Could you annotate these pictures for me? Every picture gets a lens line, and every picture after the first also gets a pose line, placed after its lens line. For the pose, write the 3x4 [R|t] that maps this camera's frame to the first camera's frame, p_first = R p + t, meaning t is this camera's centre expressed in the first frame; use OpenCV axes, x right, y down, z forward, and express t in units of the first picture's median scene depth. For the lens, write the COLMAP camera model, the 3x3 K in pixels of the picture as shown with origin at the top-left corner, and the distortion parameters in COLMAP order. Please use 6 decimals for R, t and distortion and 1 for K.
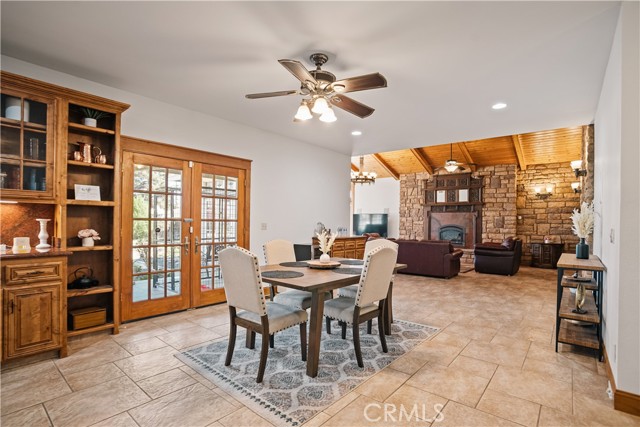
lens RADIAL K [[316.6, 0, 317.9], [0, 316.6, 222.9], [0, 0, 1]] dist [-0.063740, 0.029239]
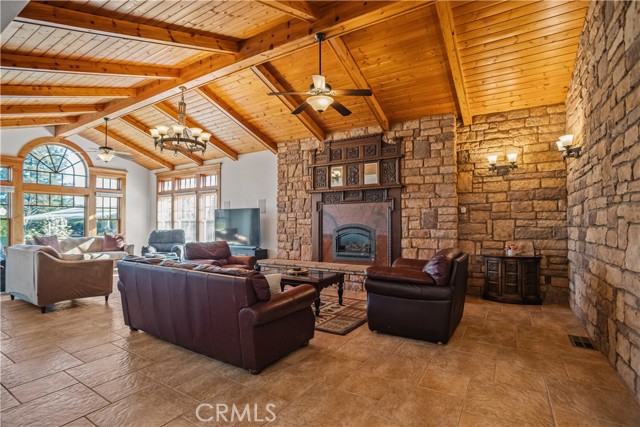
lens RADIAL K [[316.6, 0, 319.9], [0, 316.6, 220.6], [0, 0, 1]] dist [-0.063740, 0.029239]
pose [[0.989347, -0.012510, 0.145038, 0.302362], [0.014248, 0.999839, -0.010948, 0.004836], [-0.144878, 0.012898, 0.989366, 0.461708]]
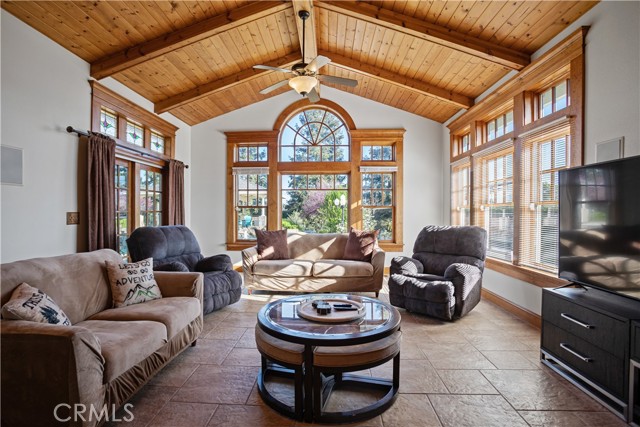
lens RADIAL K [[316.6, 0, 310.1], [0, 316.6, 213.7], [0, 0, 1]] dist [-0.063740, 0.029239]
pose [[0.586319, -0.004229, -0.810069, 0.238074], [-0.004642, 0.999952, -0.008581, 0.002296], [0.810067, 0.008792, 0.586271, 0.994132]]
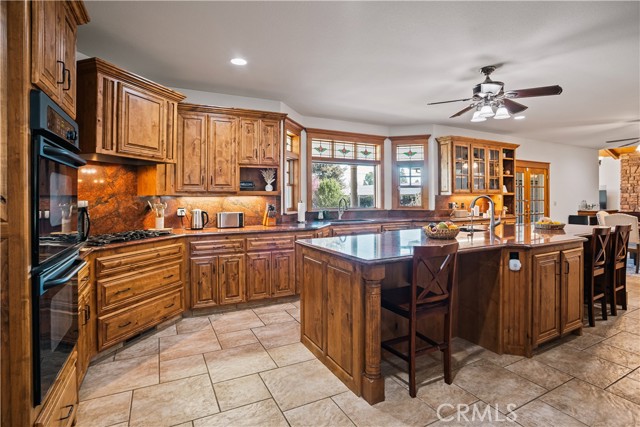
lens RADIAL K [[316.6, 0, 326.2], [0, 316.6, 195.5], [0, 0, 1]] dist [-0.063740, 0.029239]
pose [[0.921821, -0.013427, -0.387384, -0.325926], [0.010814, 0.999902, -0.008926, -0.014570], [0.387466, 0.004039, 0.921875, -0.445570]]
